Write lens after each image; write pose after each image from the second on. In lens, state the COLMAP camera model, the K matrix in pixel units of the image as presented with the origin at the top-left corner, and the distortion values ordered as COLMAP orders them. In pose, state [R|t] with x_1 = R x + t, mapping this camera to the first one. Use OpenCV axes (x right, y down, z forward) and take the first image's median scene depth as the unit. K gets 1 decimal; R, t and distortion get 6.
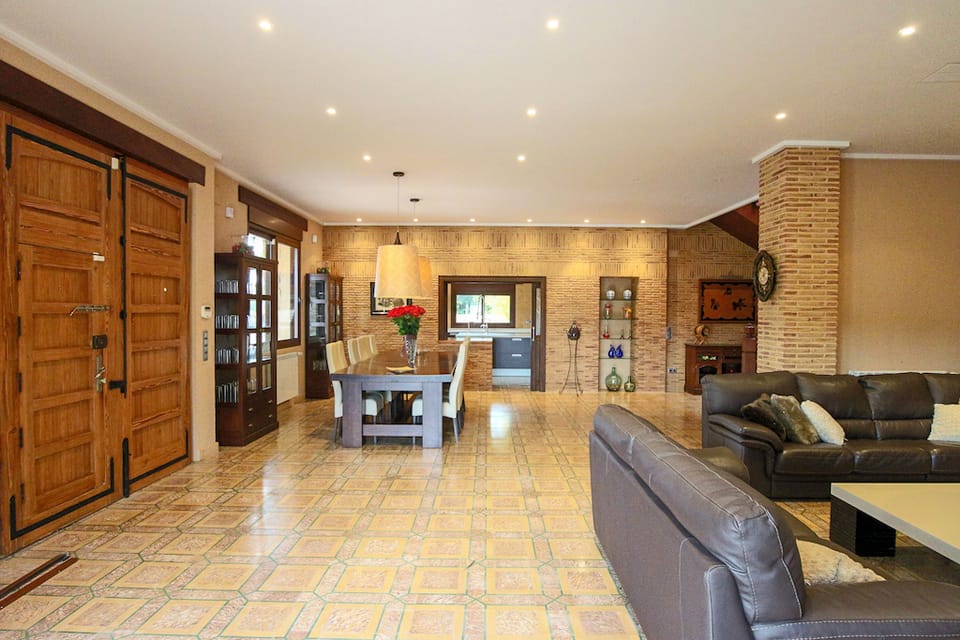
lens RADIAL K [[535.7, 0, 484.3], [0, 535.7, 323.2], [0, 0, 1]] dist [-0.054534, 0.024795]
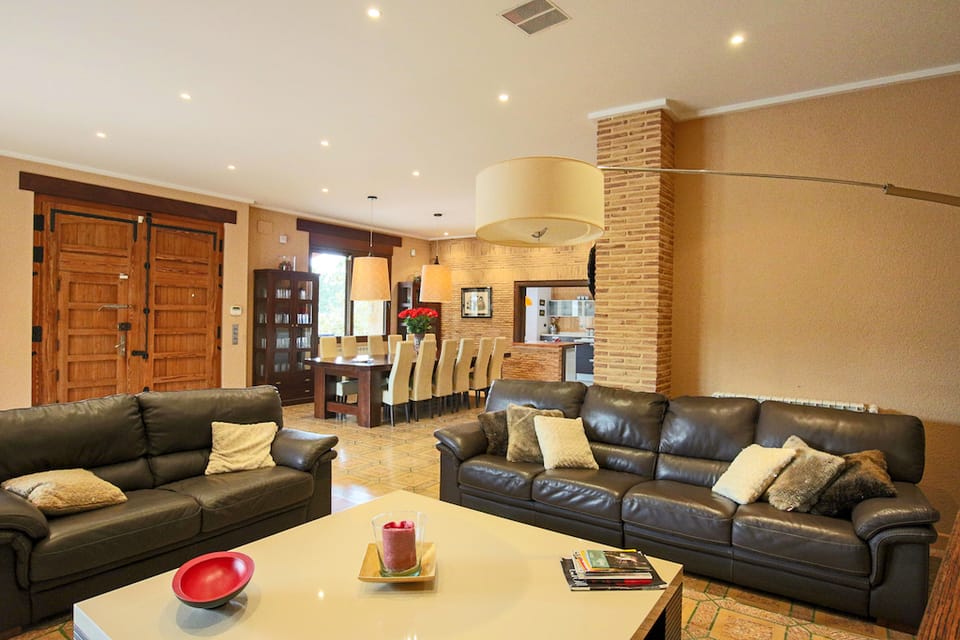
lens RADIAL K [[536.5, 0, 486.7], [0, 536.5, 318.1], [0, 0, 1]] dist [-0.053646, 0.024565]
pose [[0.830769, 0.012252, -0.556482, 0.829101], [-0.025304, 0.999555, -0.015768, 0.003924], [0.556042, 0.027181, 0.830710, 0.172759]]
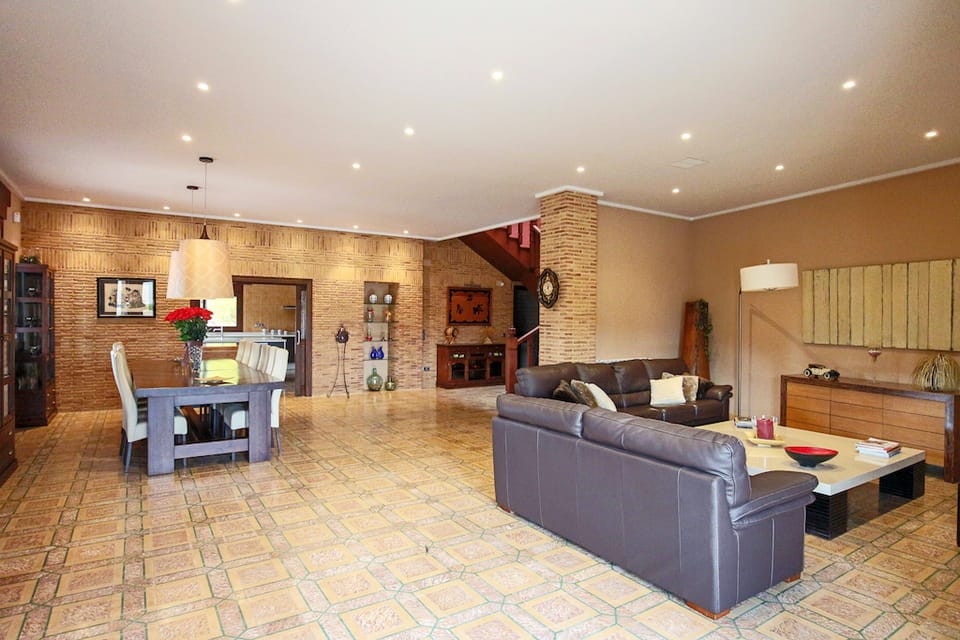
lens RADIAL K [[536.5, 0, 486.7], [0, 536.5, 318.1], [0, 0, 1]] dist [-0.053646, 0.024565]
pose [[0.829510, 0.001991, 0.558488, -0.301241], [0.006013, 0.999904, -0.012496, -0.002381], [-0.558459, 0.013724, 0.829418, 0.013029]]
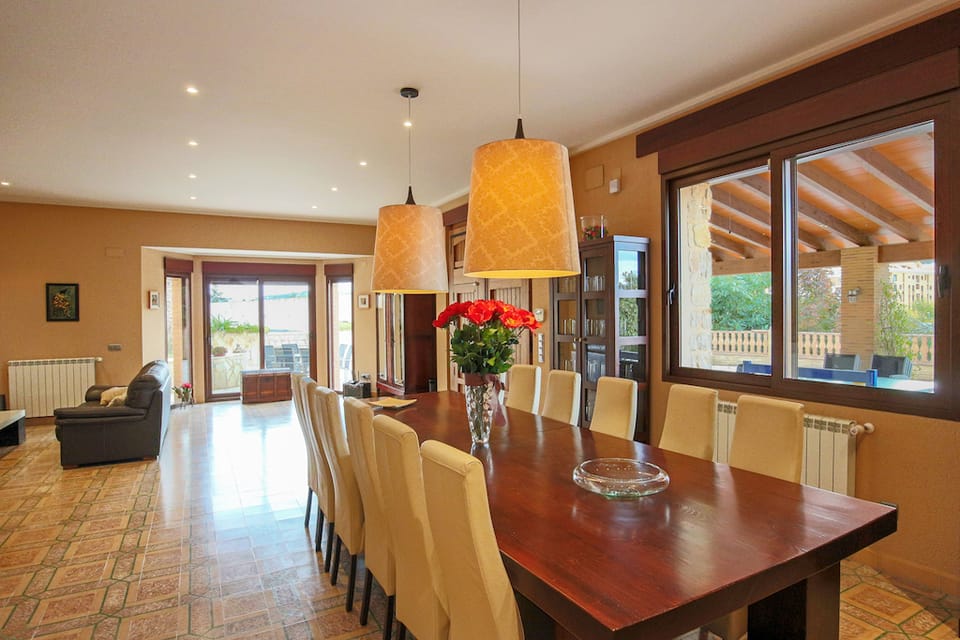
lens RADIAL K [[536.5, 0, 486.7], [0, 536.5, 318.1], [0, 0, 1]] dist [-0.053646, 0.024565]
pose [[-0.873825, 0.009599, -0.486145, 0.072435], [-0.004227, 0.999617, 0.027335, -0.042375], [0.486222, 0.025941, -0.873450, 1.814763]]
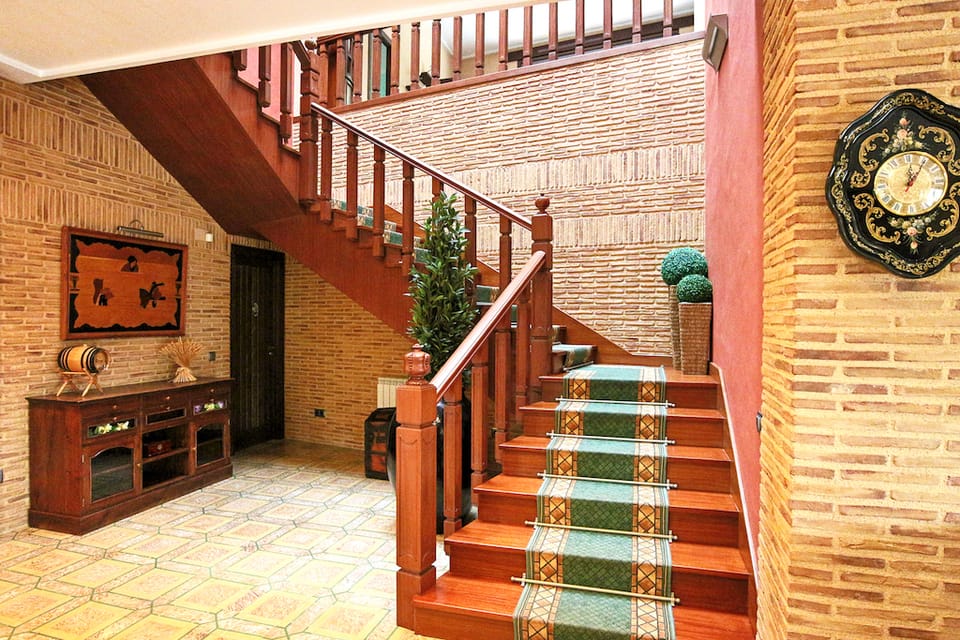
lens RADIAL K [[563.4, 0, 480.0], [0, 563.4, 320.0], [0, 0, 1]] dist [-0.048047, 0.029407]
pose [[0.280915, -0.009136, 0.959689, 0.183430], [0.014295, 0.999884, 0.005334, -0.022535], [-0.959626, 0.012220, 0.281013, 1.089768]]
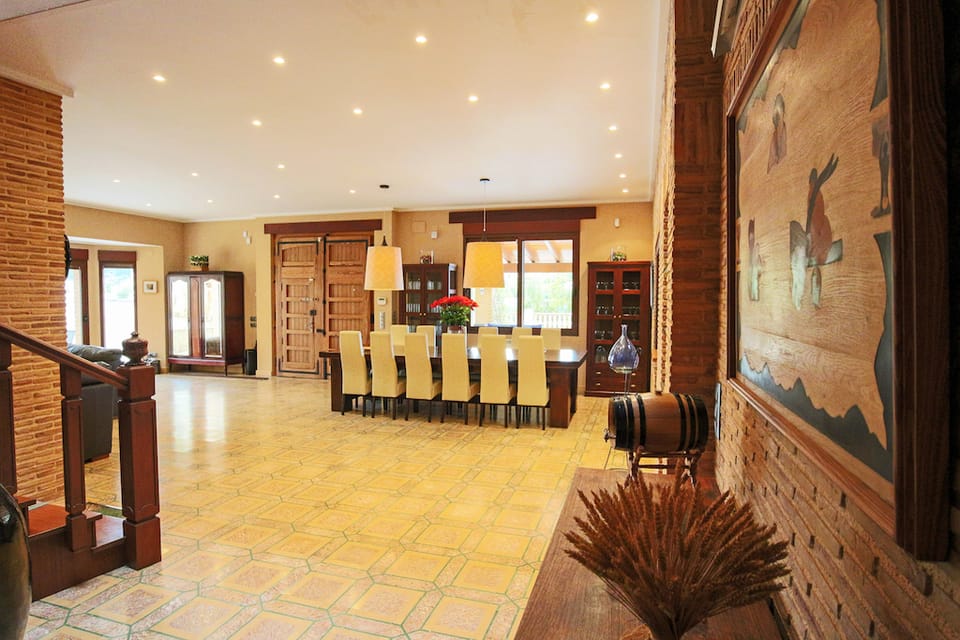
lens RADIAL K [[535.7, 0, 484.3], [0, 535.7, 323.2], [0, 0, 1]] dist [-0.054534, 0.024795]
pose [[-0.282502, 0.035339, -0.958615, 1.060445], [-0.028749, 0.998560, 0.045284, -0.037831], [0.958836, 0.040352, -0.281080, 1.782714]]
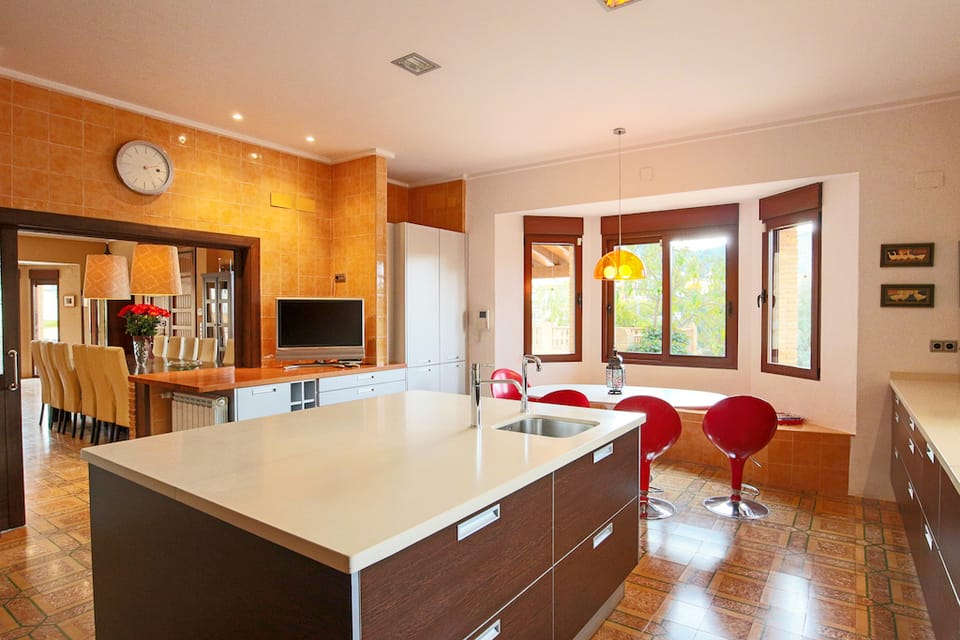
lens RADIAL K [[536.5, 0, 486.7], [0, 536.5, 318.1], [0, 0, 1]] dist [-0.053646, 0.024565]
pose [[-0.565062, 0.010551, -0.824981, 0.368574], [-0.015754, 0.999598, 0.023575, -0.055229], [0.824898, 0.026318, -0.564668, 2.684966]]
